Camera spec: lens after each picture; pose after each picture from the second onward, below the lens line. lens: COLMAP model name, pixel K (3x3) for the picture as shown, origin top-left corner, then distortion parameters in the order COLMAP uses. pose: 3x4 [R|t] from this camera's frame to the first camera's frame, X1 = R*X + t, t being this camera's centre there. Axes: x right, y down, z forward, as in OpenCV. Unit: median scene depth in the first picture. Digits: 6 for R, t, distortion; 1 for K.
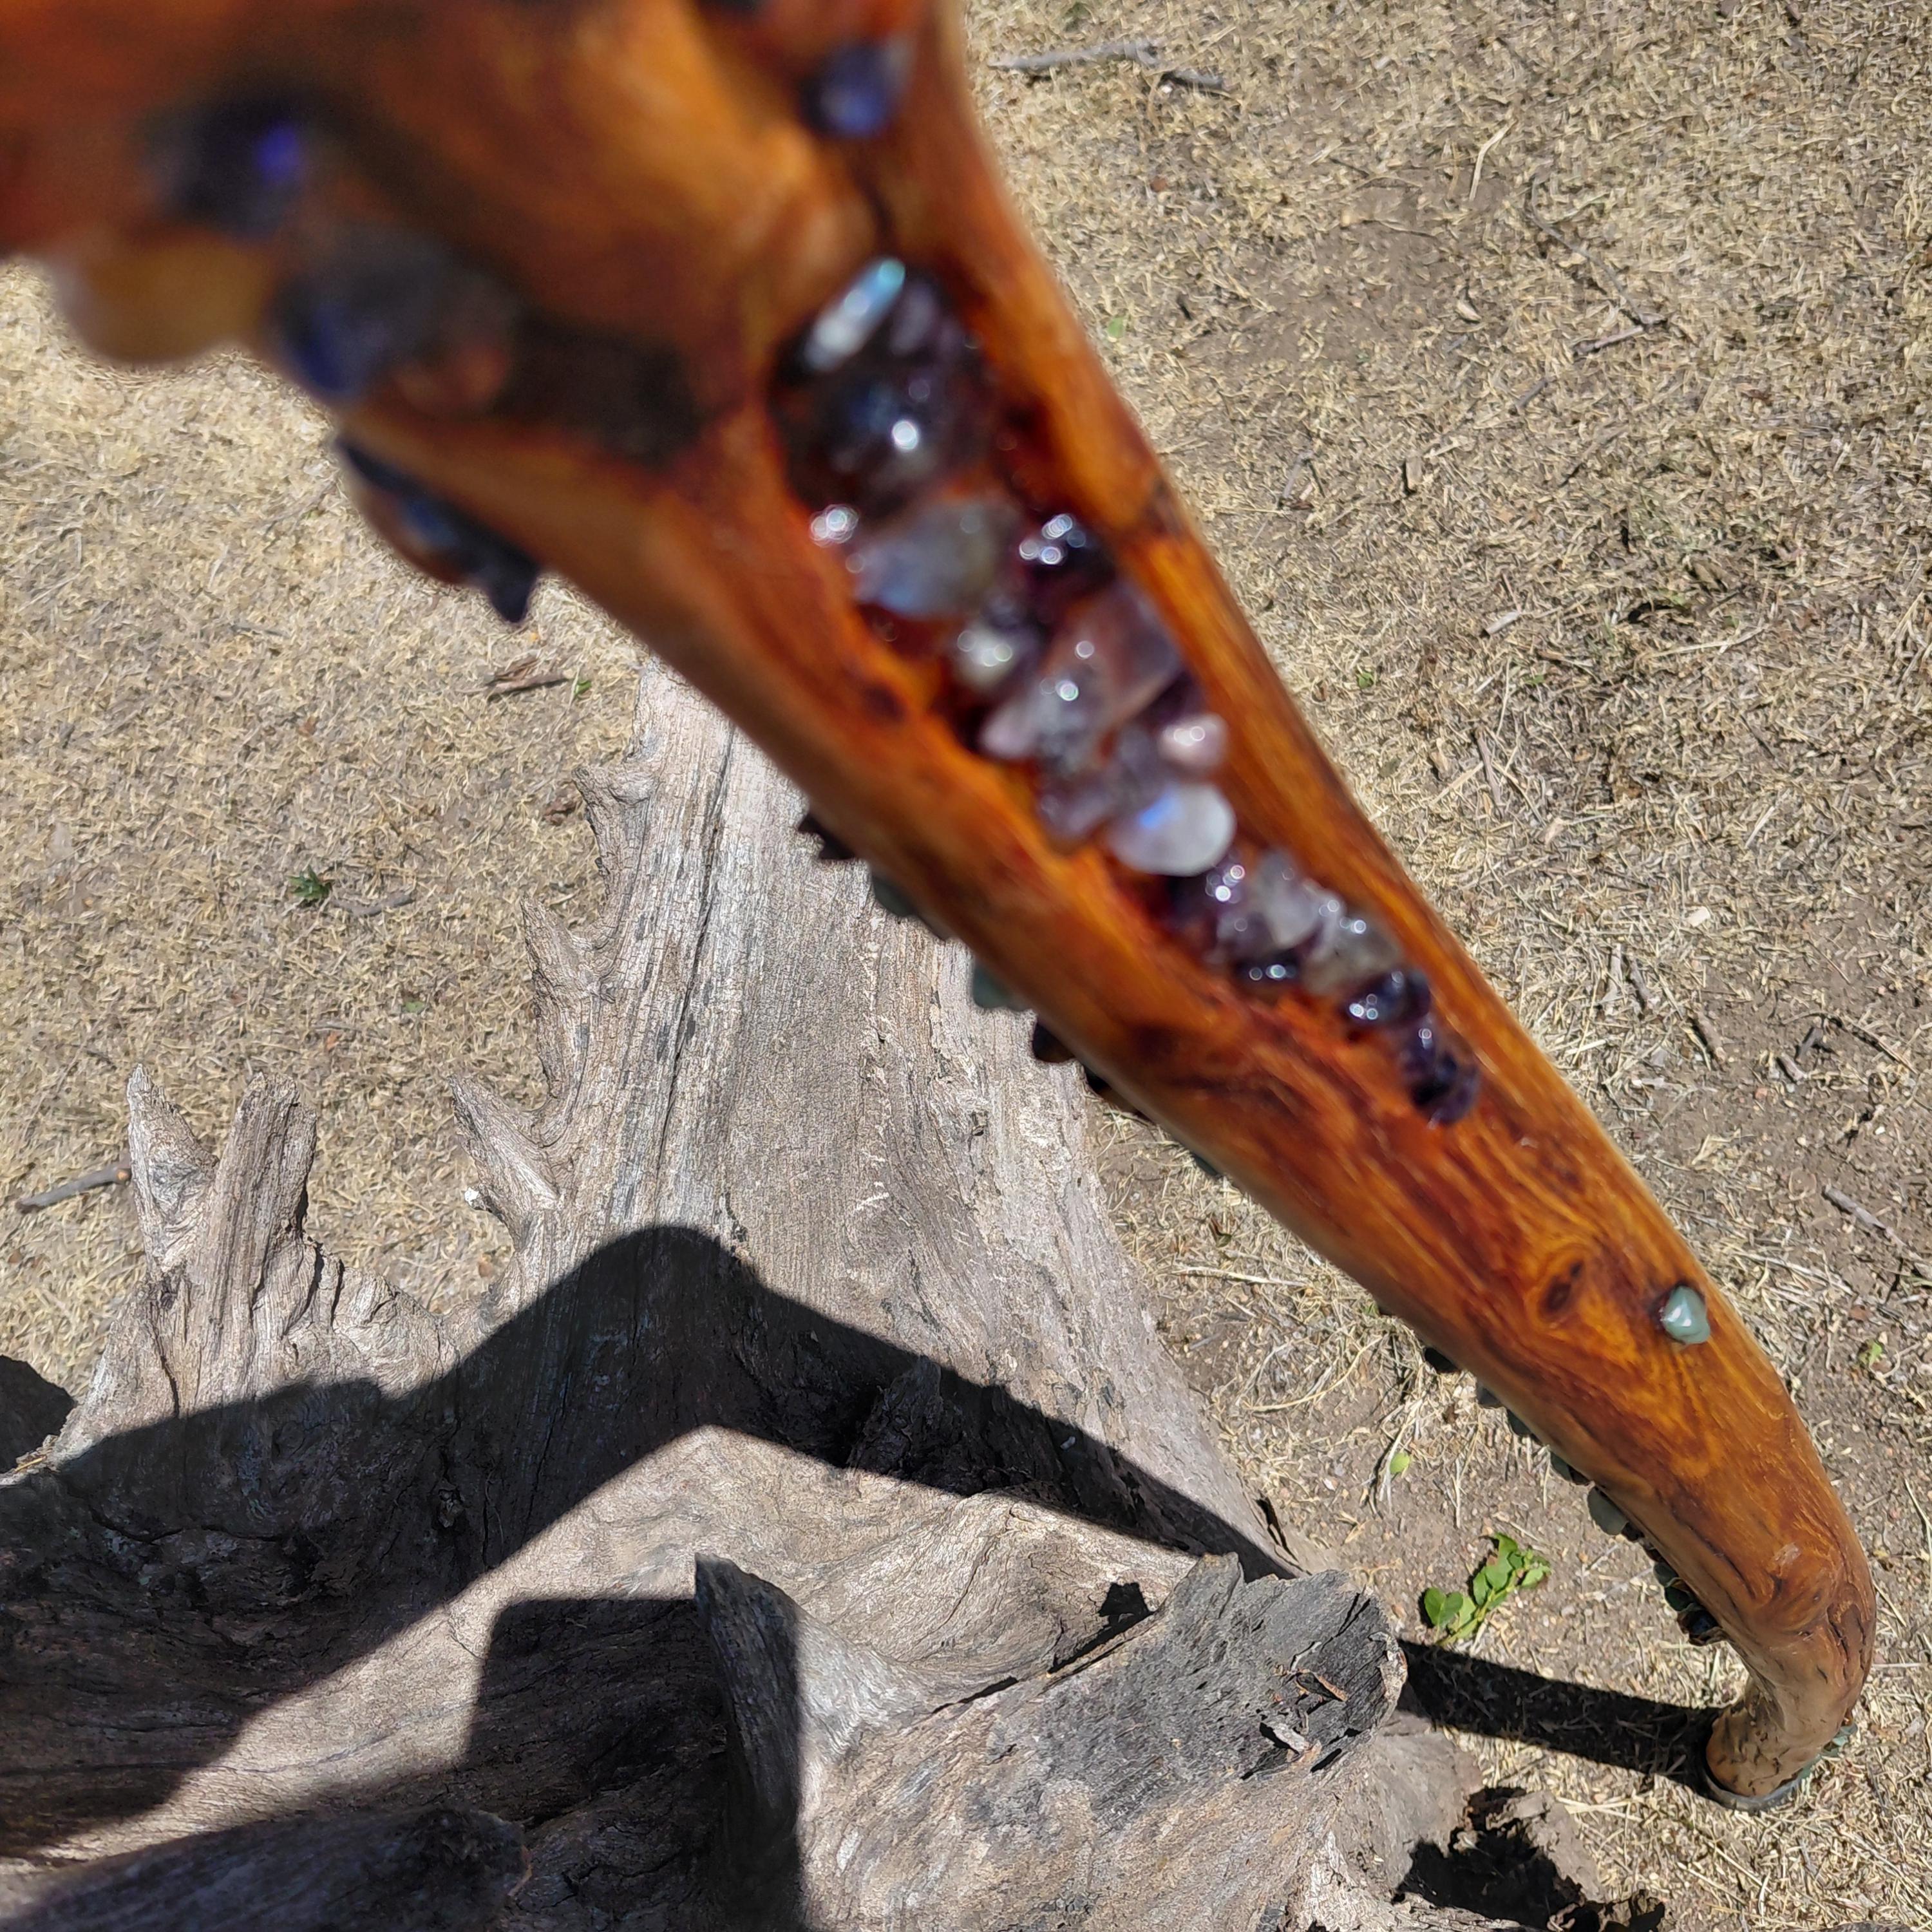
lens RADIAL K [[1938.5, 0, 951.4], [0, 1938.5, 921.6], [0, 0, 1]] dist [0.166239, -0.475849]
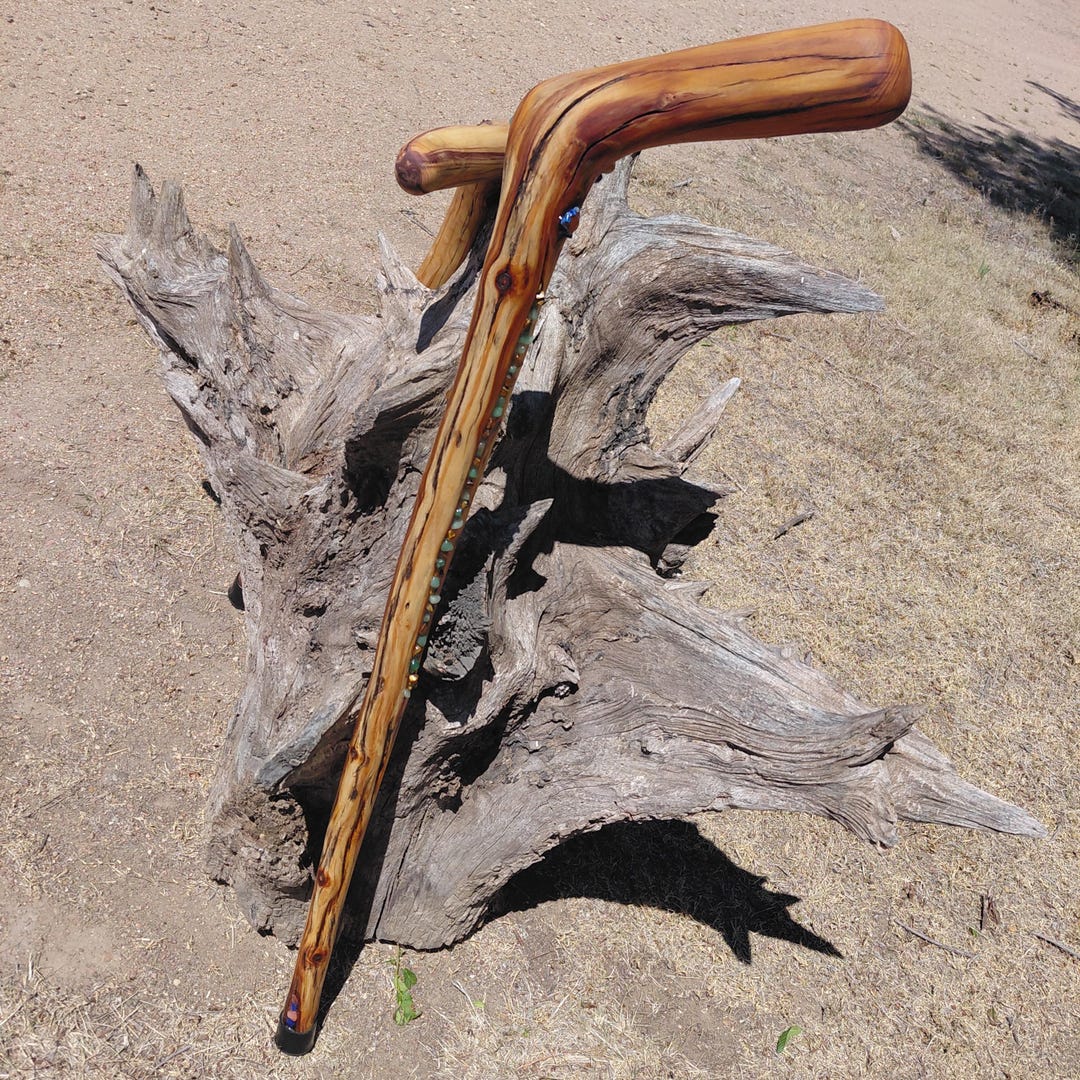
lens RADIAL K [[1085.7, 0, 536.7], [0, 1085.7, 518.8], [0, 0, 1]] dist [0.133342, -0.288150]
pose [[-0.466392, 0.691196, -0.552020, 0.465905], [-0.845314, -0.164396, 0.508348, -0.327968], [0.260619, 0.703720, 0.660951, -0.210603]]
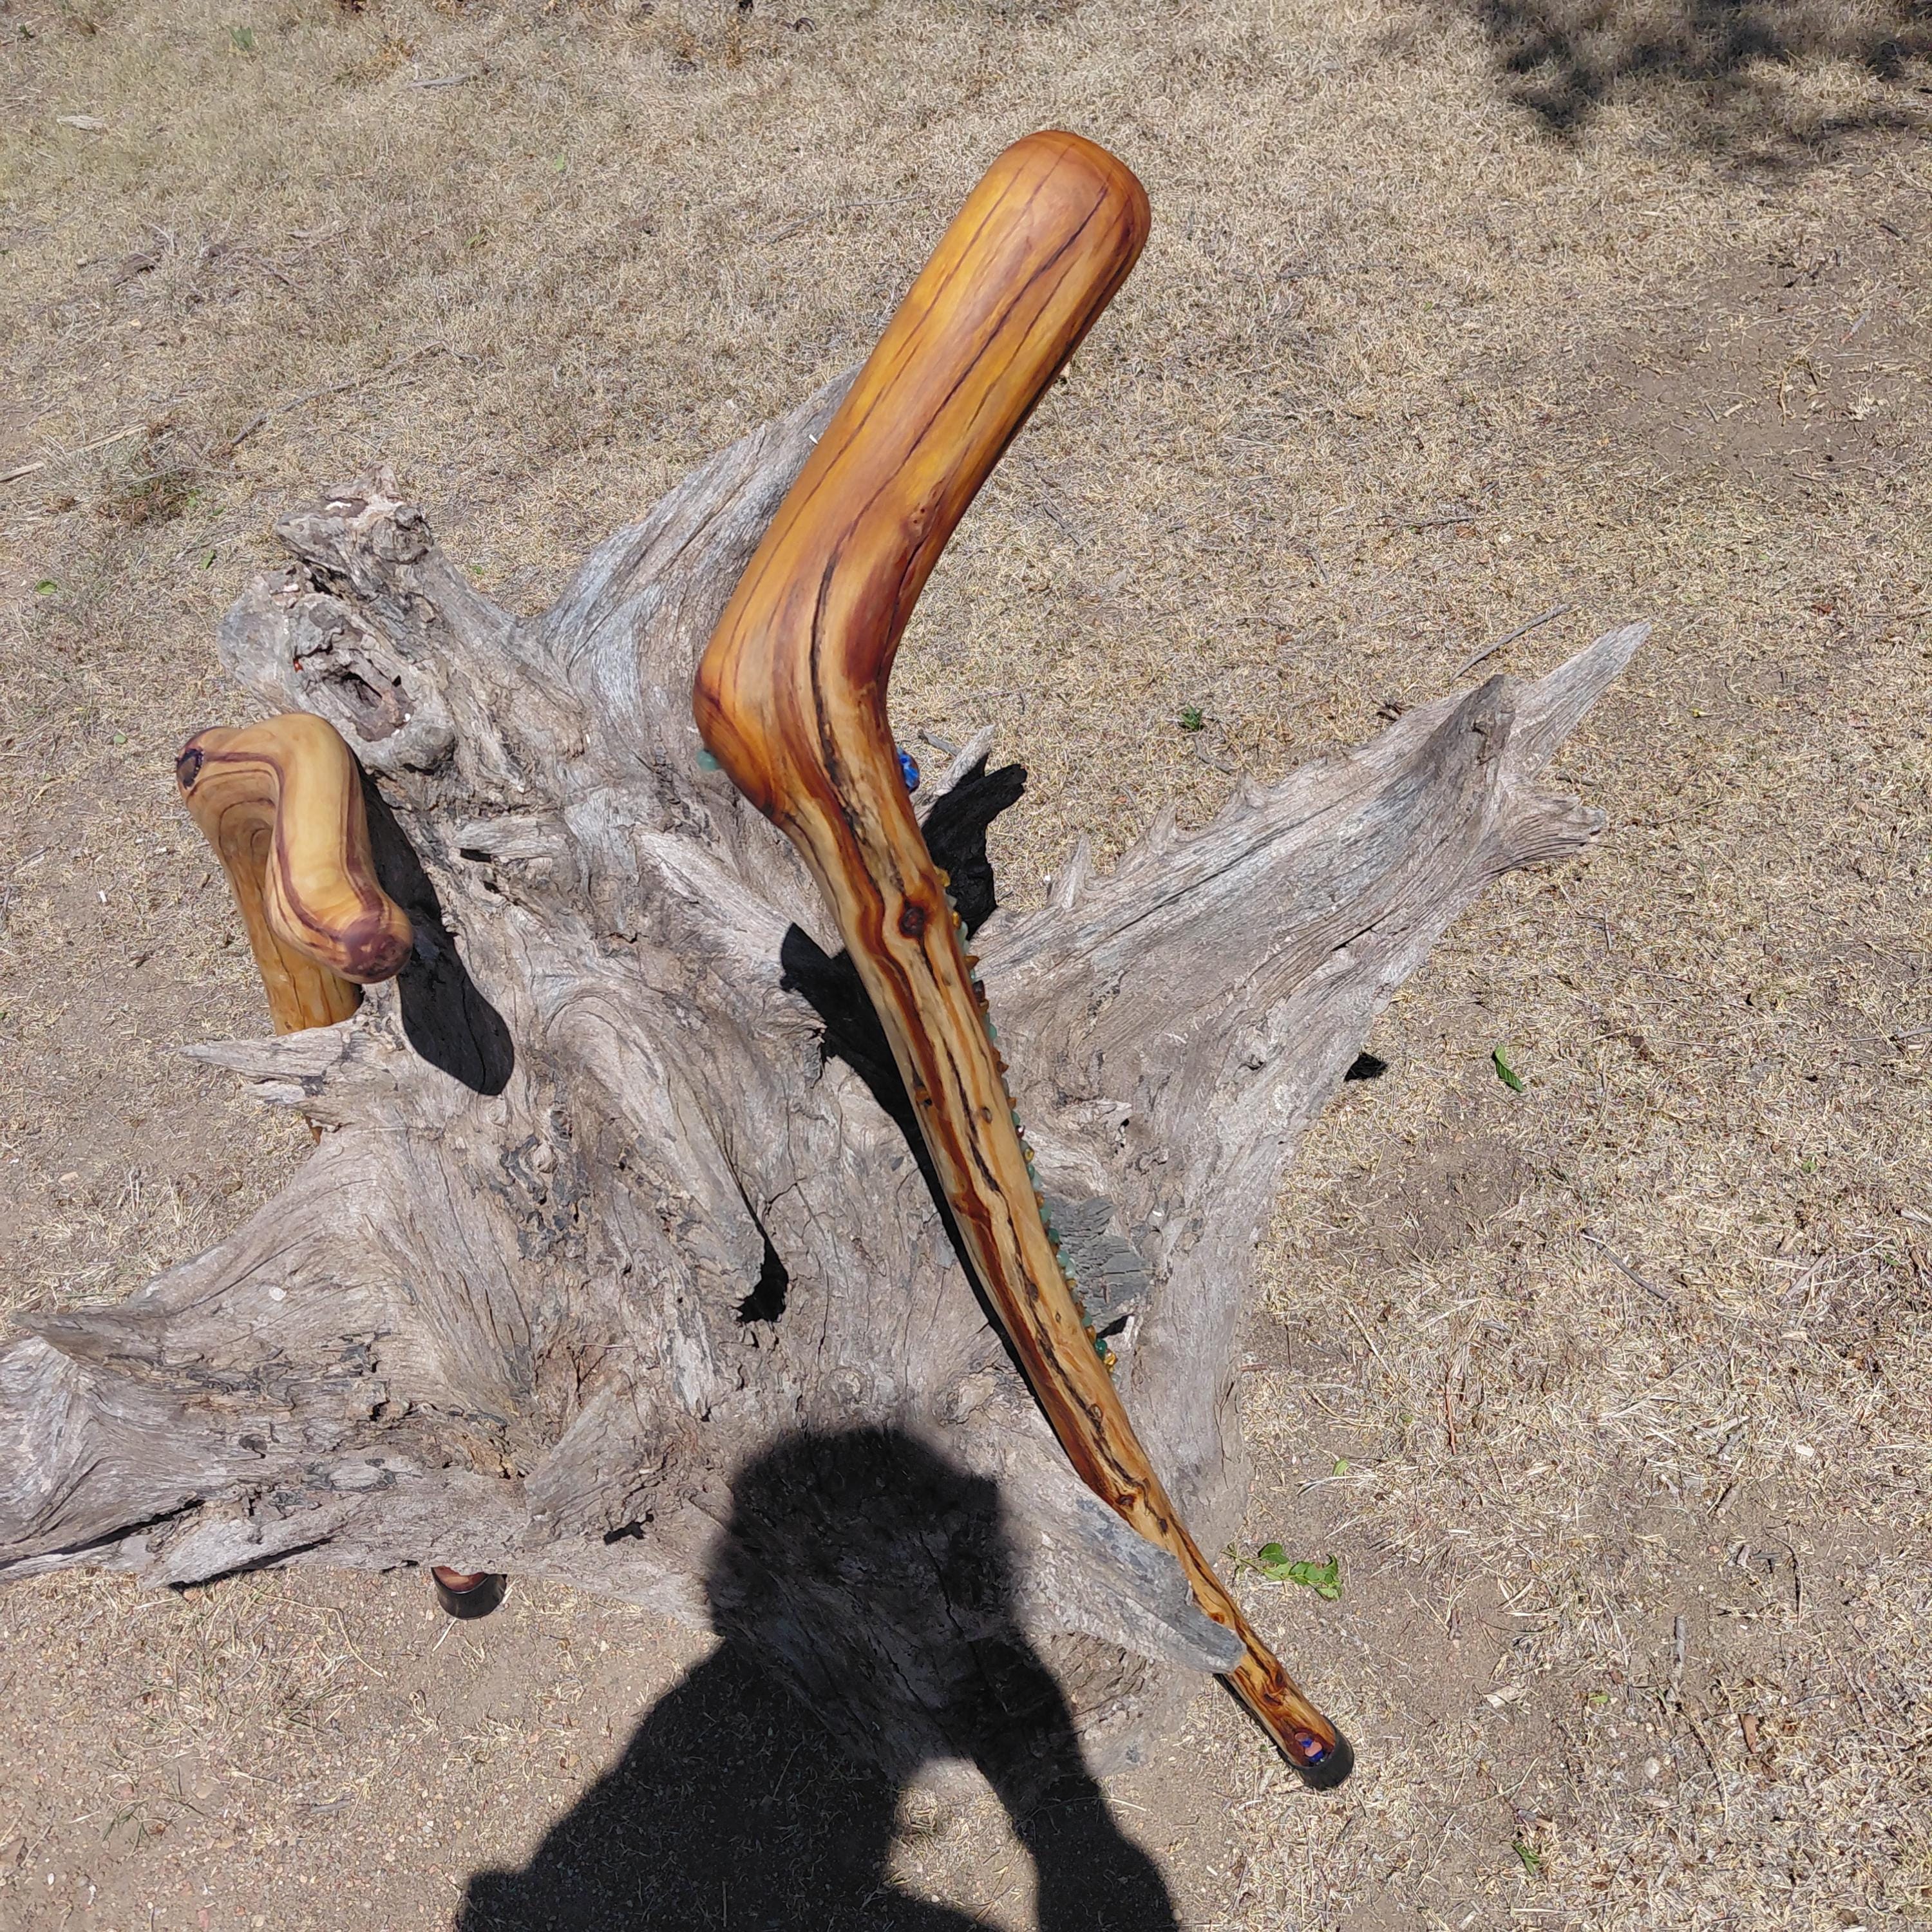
lens RADIAL K [[1942.2, 0, 960.0], [0, 1942.2, 928.1], [0, 0, 1]] dist [0.133342, -0.288150]
pose [[0.589924, 0.730077, -0.344931, 0.243182], [-0.719537, 0.669157, 0.185729, -0.075814], [0.366409, 0.138625, 0.920069, -0.495700]]
